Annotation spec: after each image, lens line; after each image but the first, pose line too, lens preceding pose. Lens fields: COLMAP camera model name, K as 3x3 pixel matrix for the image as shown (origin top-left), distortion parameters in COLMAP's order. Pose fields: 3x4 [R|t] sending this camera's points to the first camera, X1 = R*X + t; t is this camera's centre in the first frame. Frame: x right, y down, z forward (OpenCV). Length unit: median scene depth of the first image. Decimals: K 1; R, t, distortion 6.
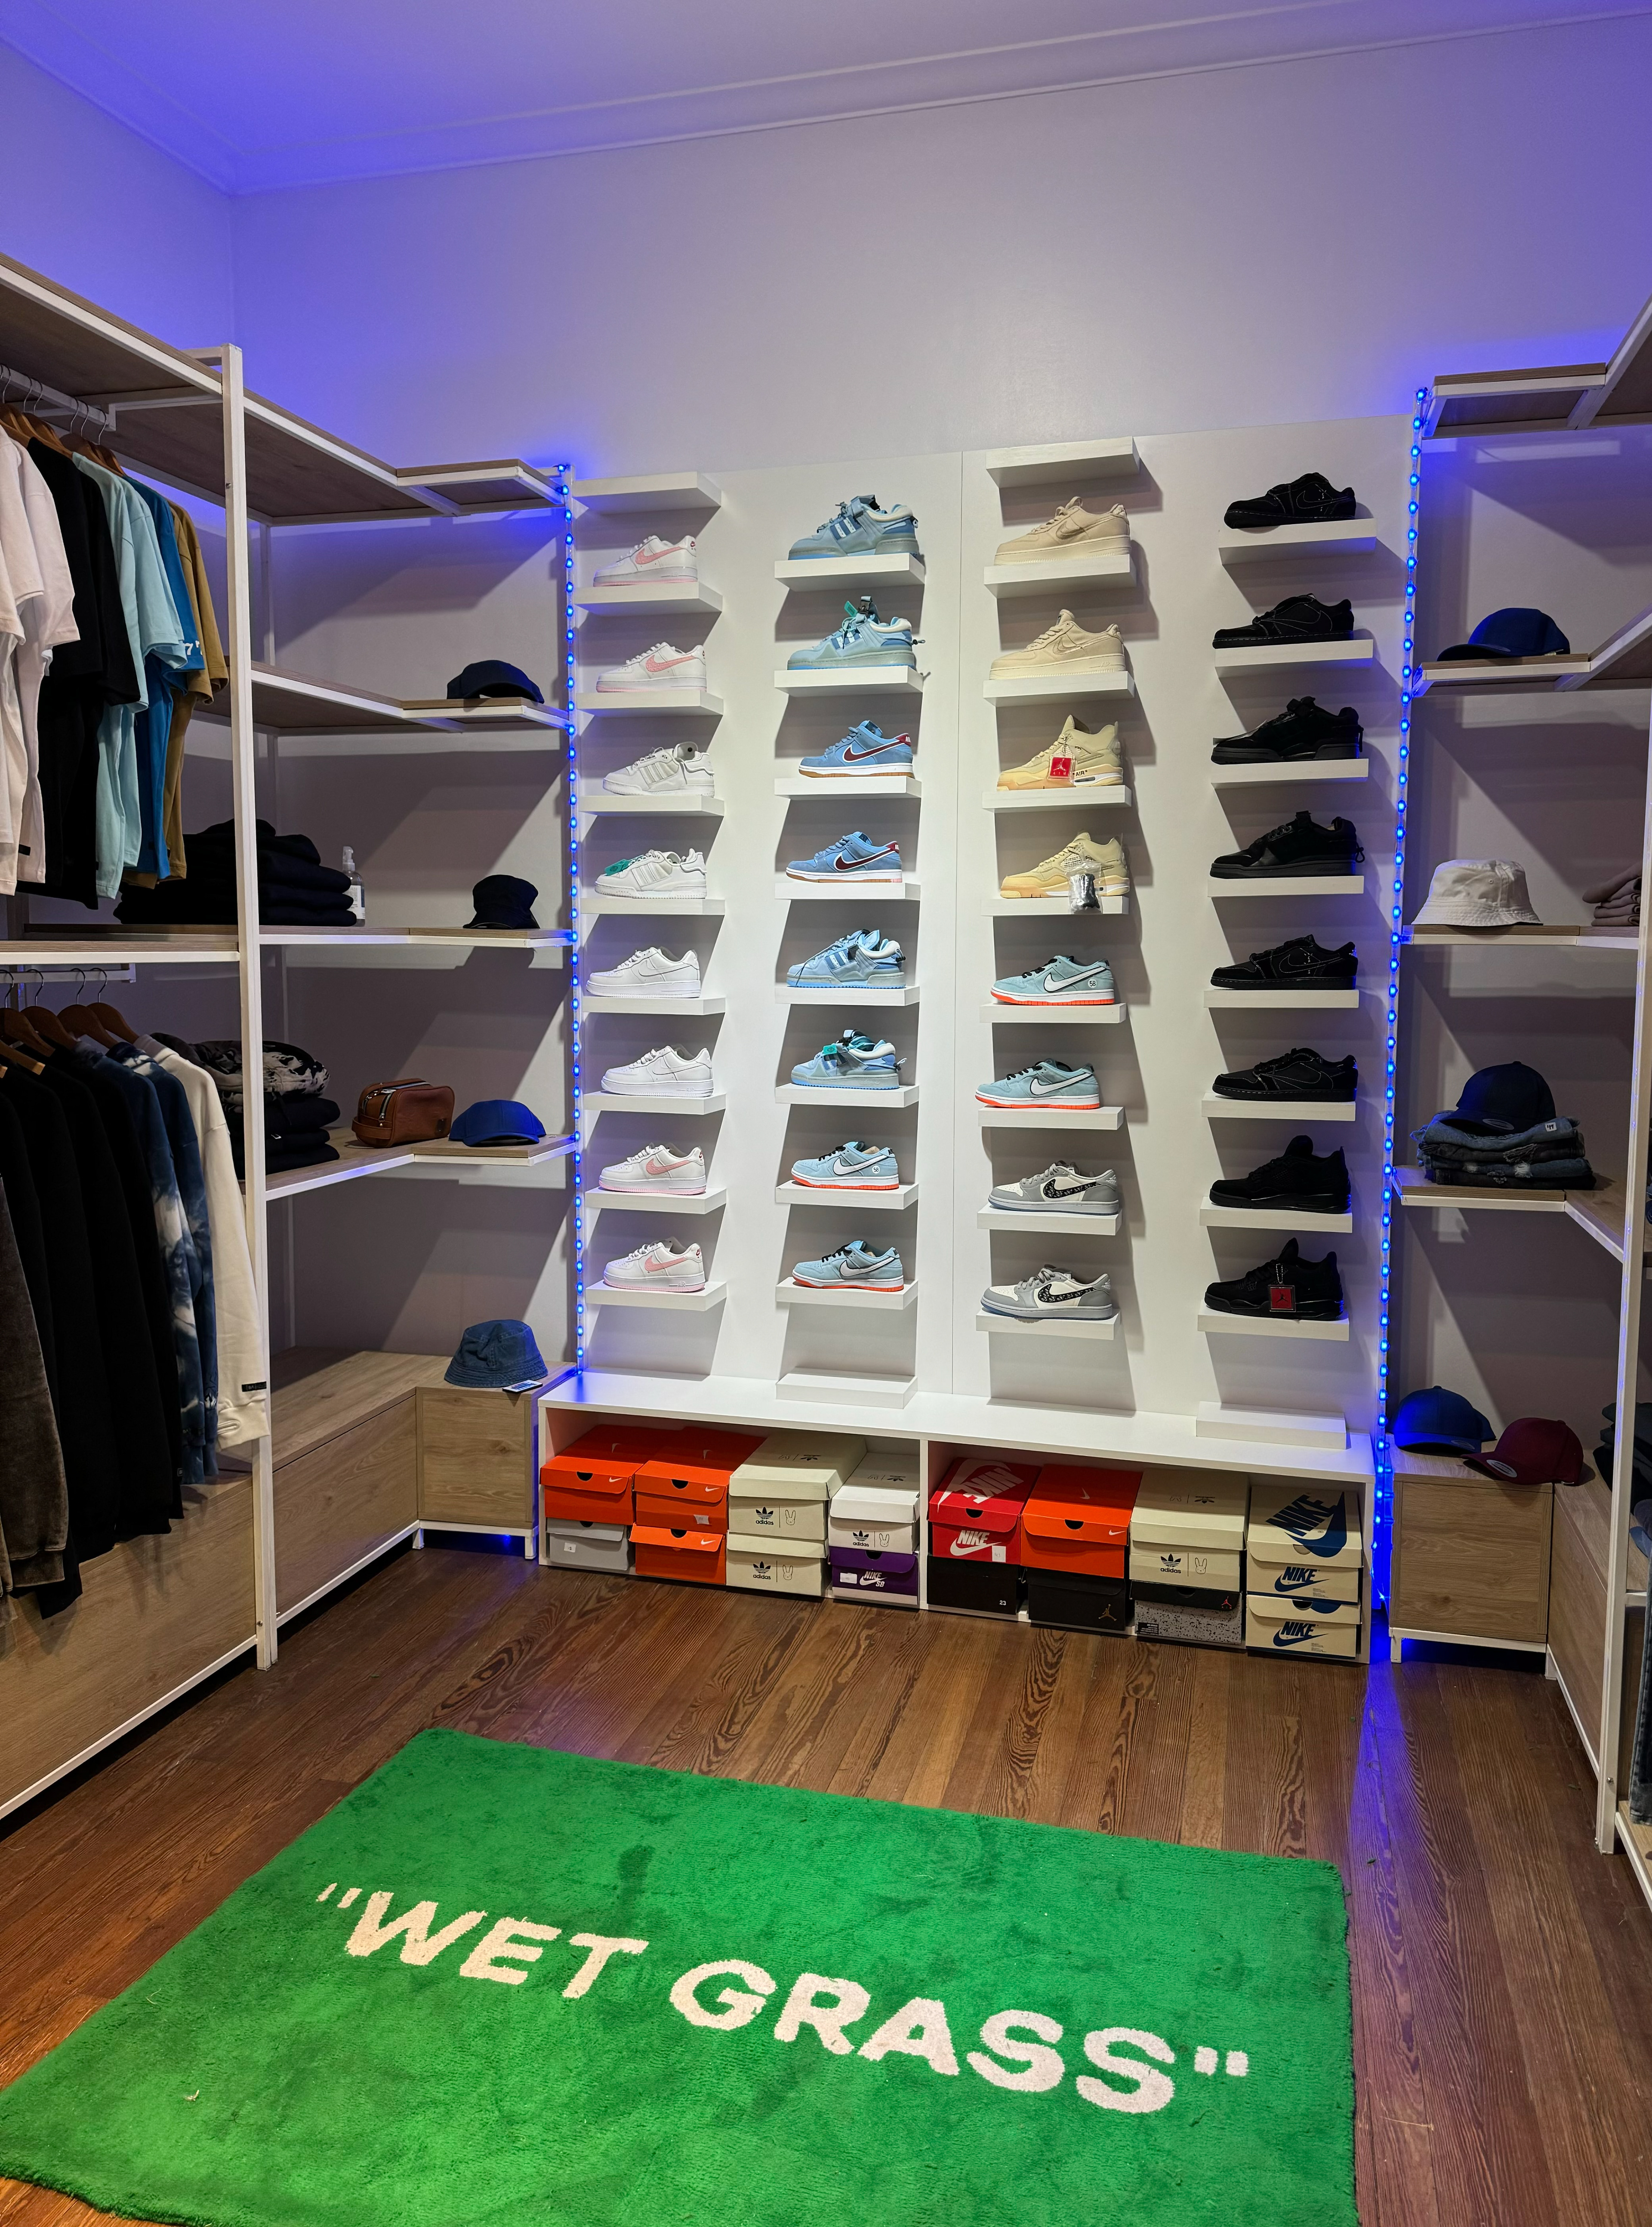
lens RADIAL K [[1661.5, 0, 841.8], [0, 1661.5, 1095.4], [0, 0, 1]] dist [0.055297, -0.021242]
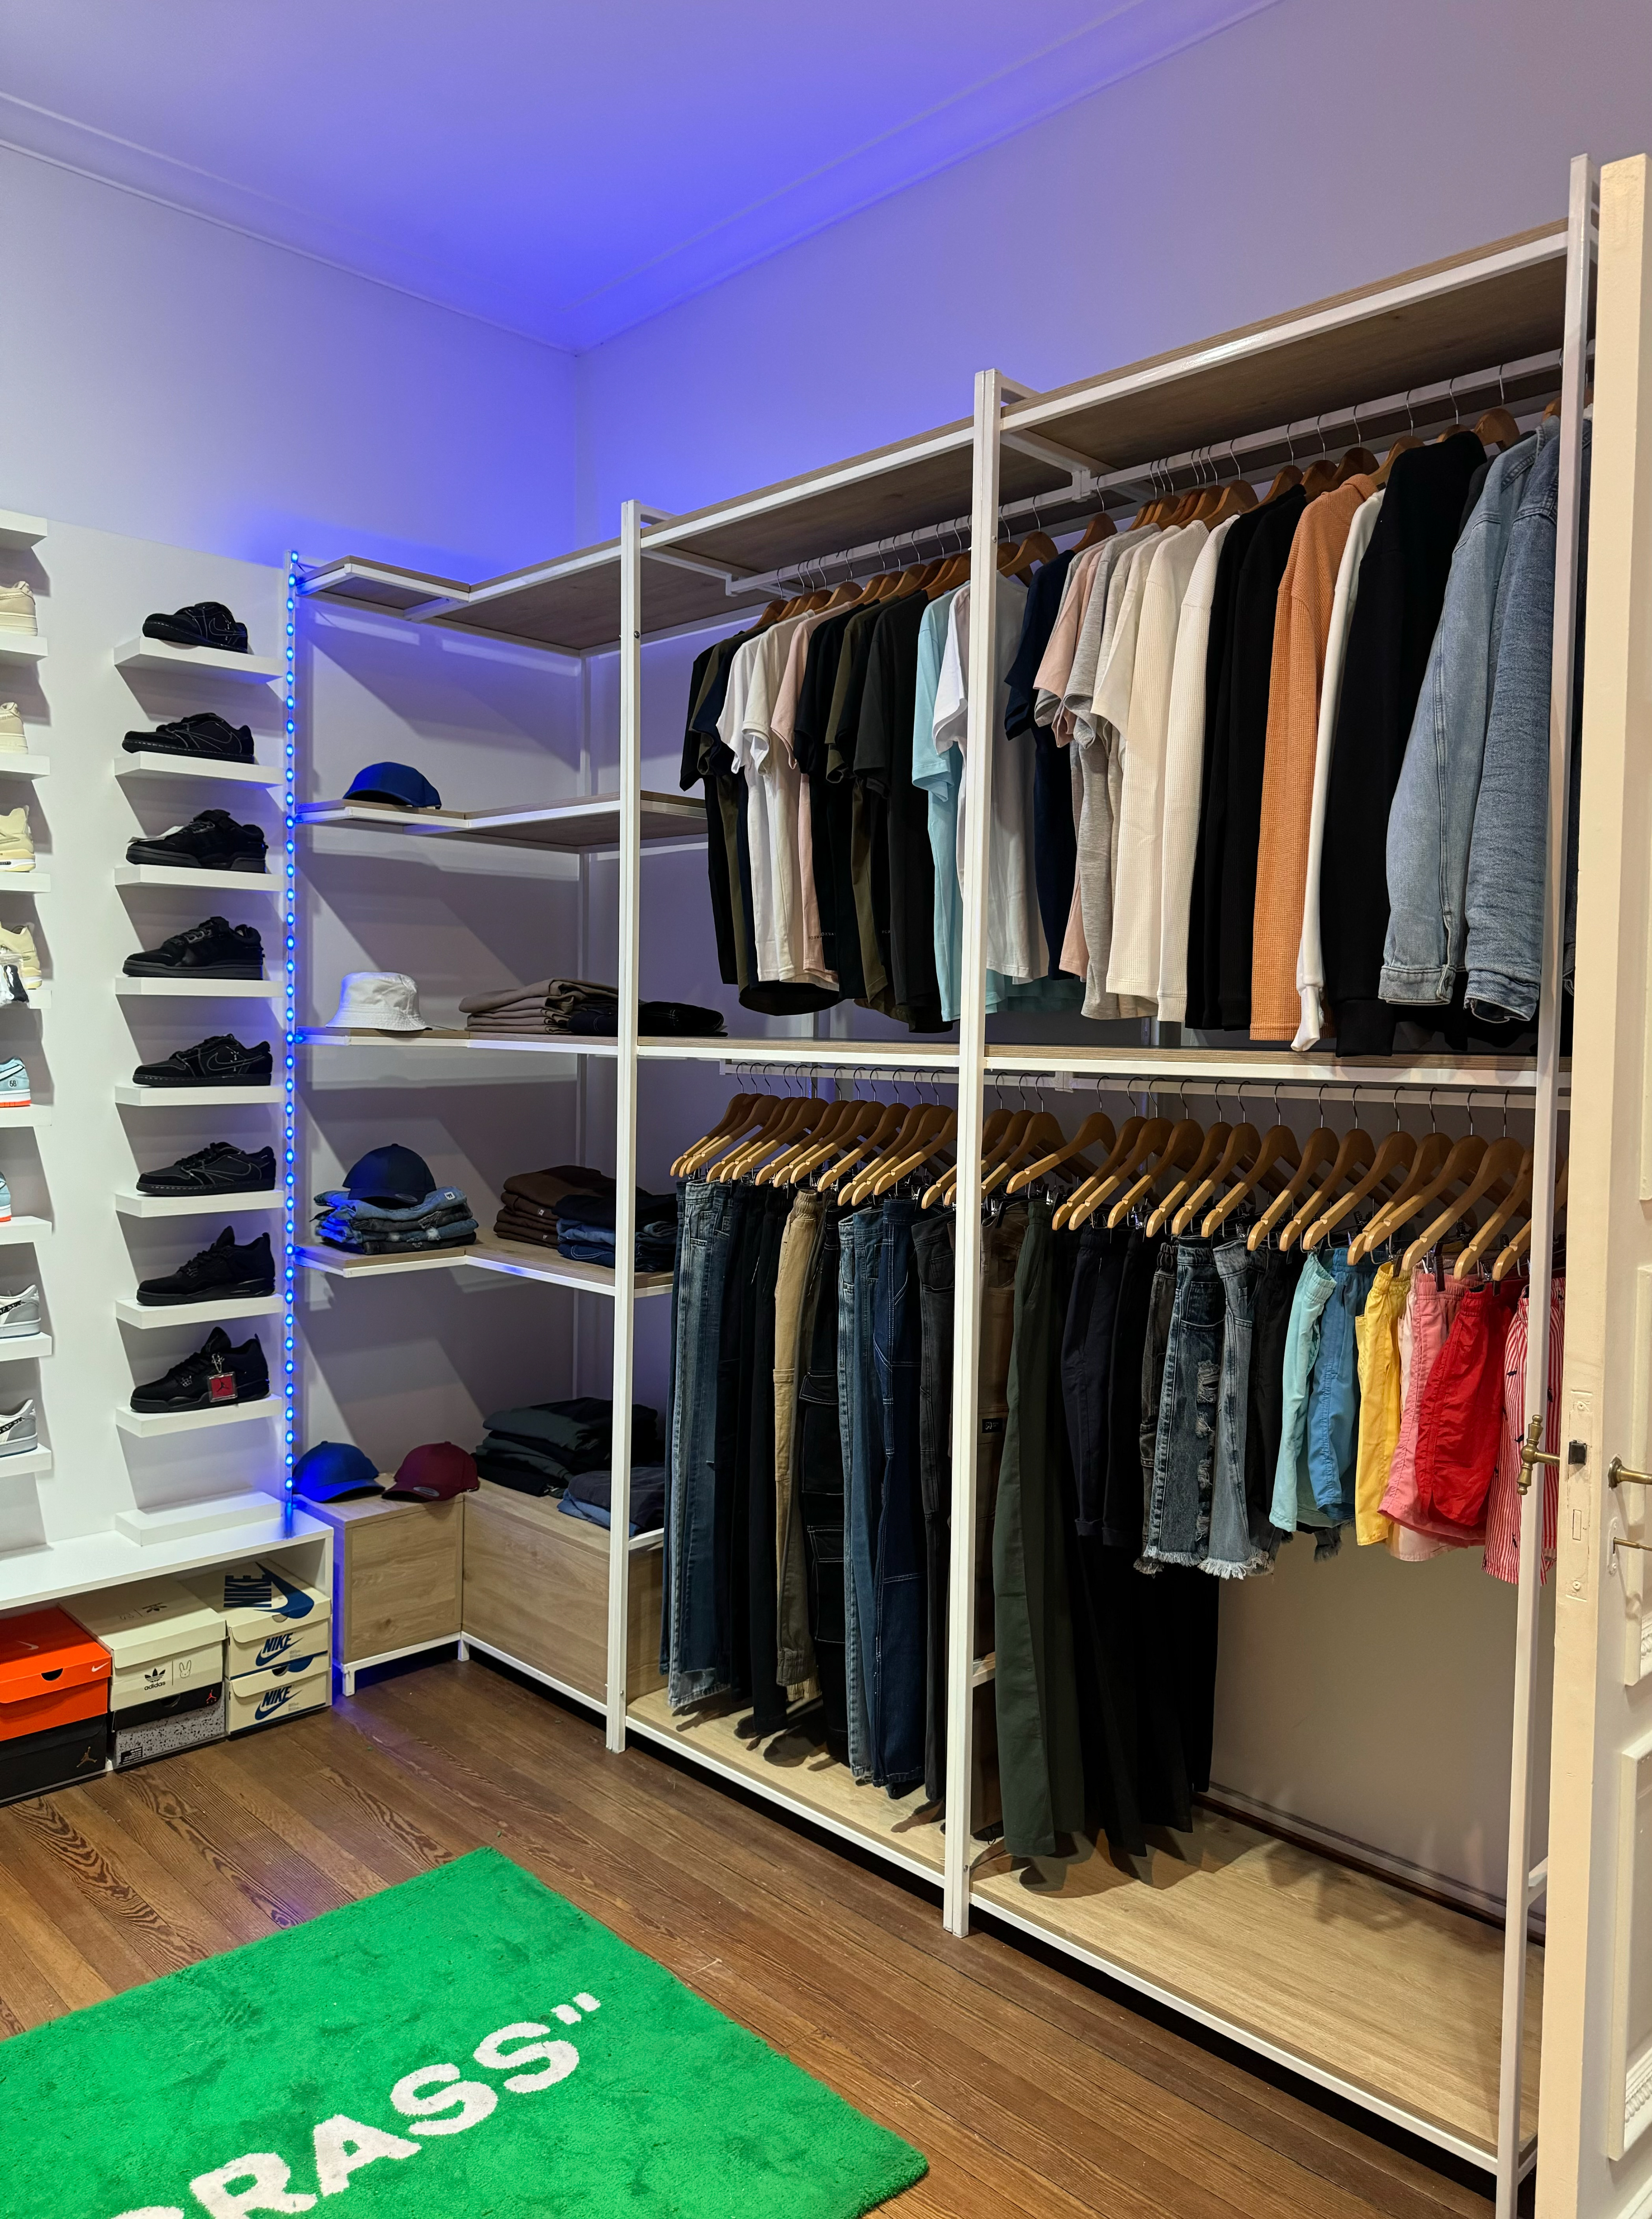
lens RADIAL K [[1655.3, 0, 843.3], [0, 1655.3, 1096.9], [0, 0, 1]] dist [0.055297, -0.021242]
pose [[0.516504, -0.030872, 0.855728, -0.420806], [0.069523, 0.997562, -0.005974, -0.023979], [-0.853458, 0.062578, 0.517392, 0.129366]]
